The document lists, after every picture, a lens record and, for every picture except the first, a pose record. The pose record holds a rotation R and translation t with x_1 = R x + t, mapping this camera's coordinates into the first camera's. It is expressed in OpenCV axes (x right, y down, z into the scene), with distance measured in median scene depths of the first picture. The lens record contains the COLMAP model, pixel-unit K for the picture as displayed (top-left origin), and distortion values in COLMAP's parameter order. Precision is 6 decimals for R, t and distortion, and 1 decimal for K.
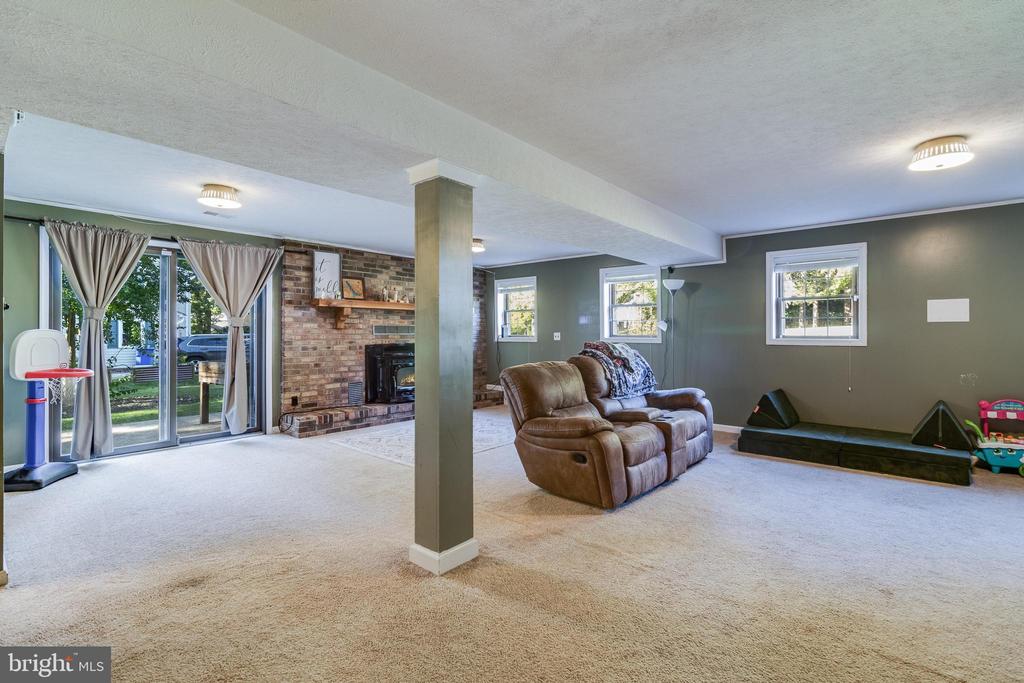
lens RADIAL K [[479.4, 0, 515.1], [0, 479.4, 335.2], [0, 0, 1]] dist [0.006131, 0.000087]
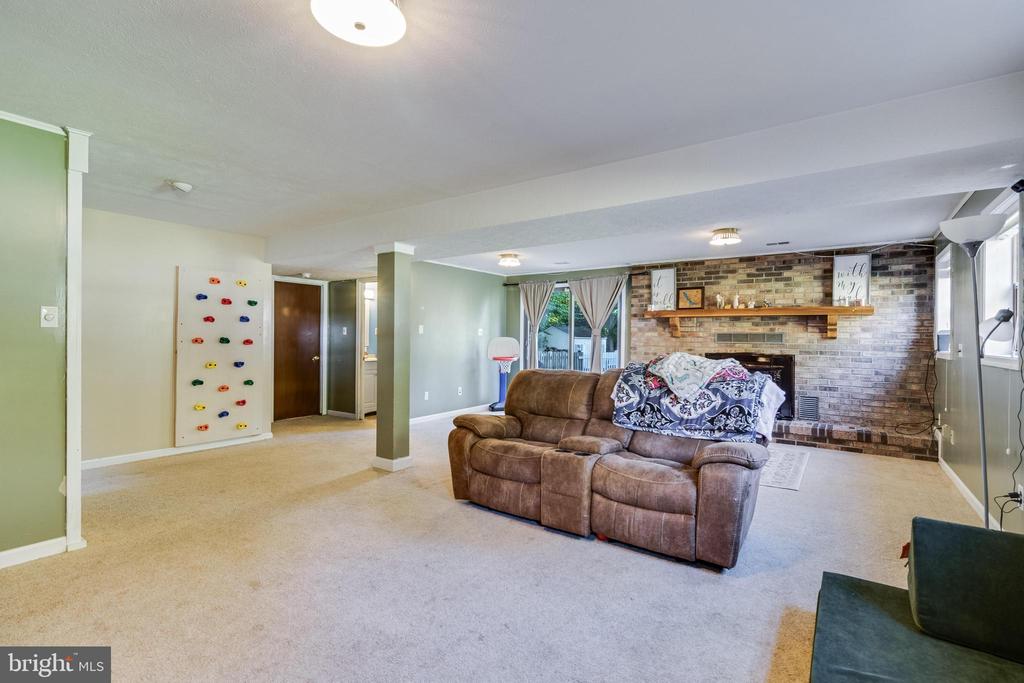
lens RADIAL K [[479.4, 0, 514.7], [0, 479.4, 339.1], [0, 0, 1]] dist [0.006131, 0.000087]
pose [[0.091384, 0.001092, -0.995815, 0.691606], [-0.015314, 0.999883, -0.000309, -0.002317], [0.995698, 0.015278, 0.091390, 0.541420]]
